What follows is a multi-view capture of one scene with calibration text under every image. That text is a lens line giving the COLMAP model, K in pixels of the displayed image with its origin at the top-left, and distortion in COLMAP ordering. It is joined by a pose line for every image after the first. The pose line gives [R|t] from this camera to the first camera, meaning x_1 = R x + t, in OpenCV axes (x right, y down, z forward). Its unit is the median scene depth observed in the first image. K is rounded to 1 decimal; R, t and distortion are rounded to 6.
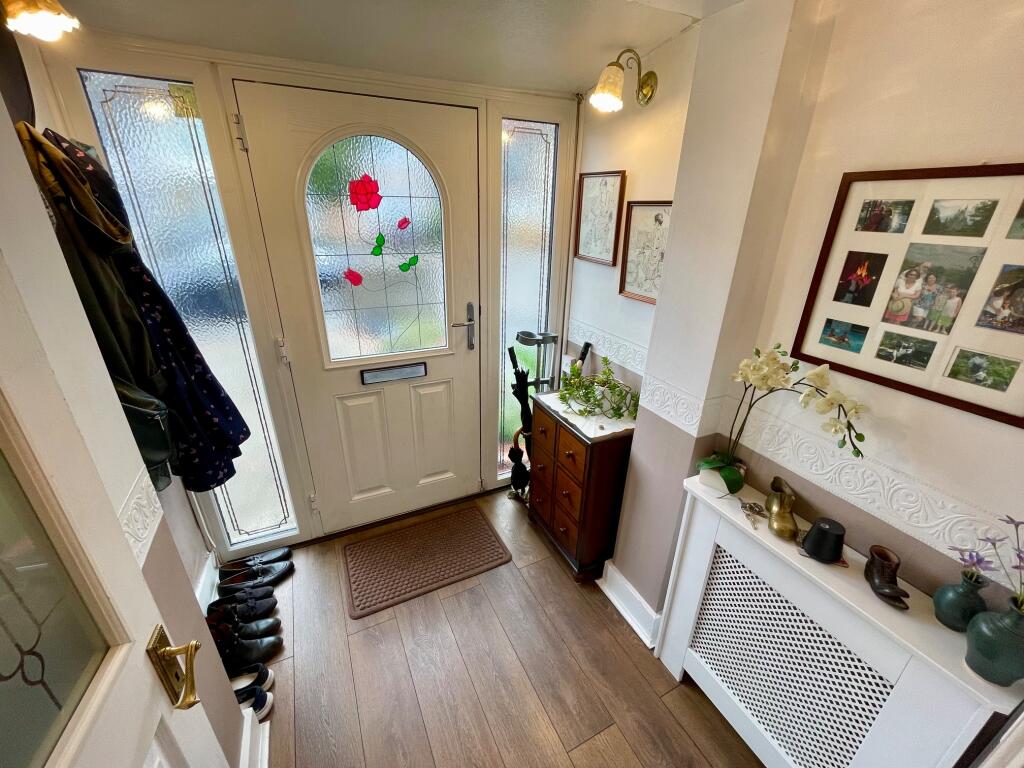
lens RADIAL K [[429.6, 0, 511.2], [0, 429.6, 389.4], [0, 0, 1]] dist [-0.002918, 0.000487]
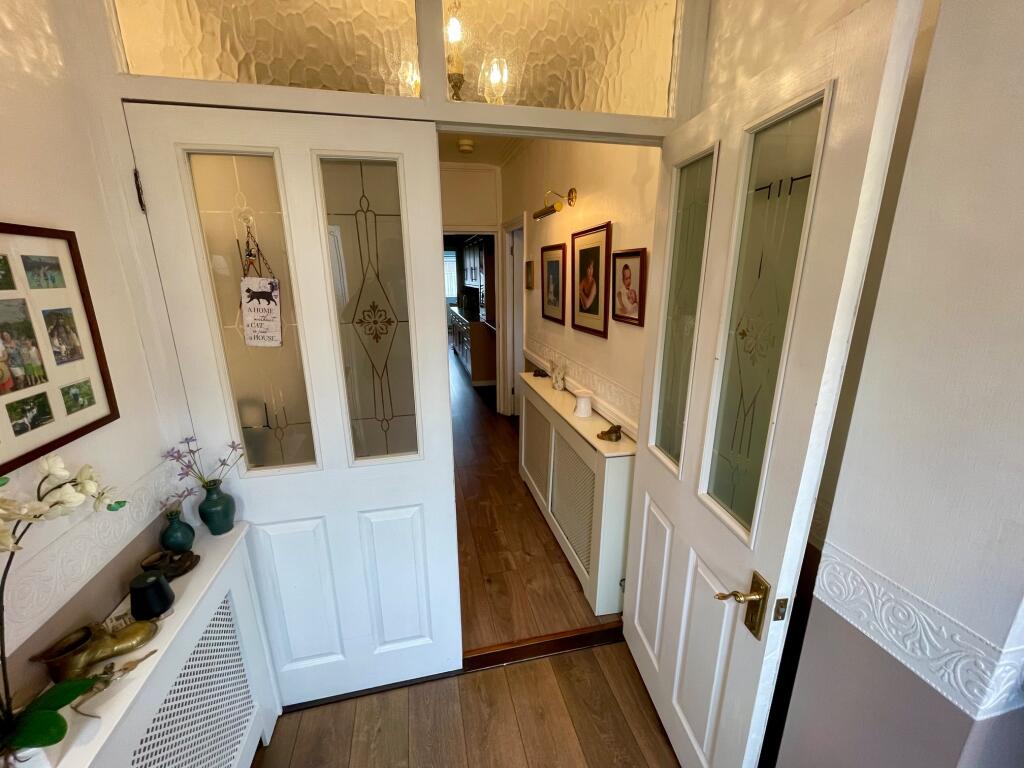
lens RADIAL K [[429.6, 0, 513.2], [0, 429.6, 390.6], [0, 0, 1]] dist [-0.002918, 0.000487]
pose [[-0.974530, -0.069829, 0.213107, -0.279996], [0.078626, 0.783570, 0.616309, -0.640822], [-0.210020, 0.617367, -0.758122, 1.524921]]
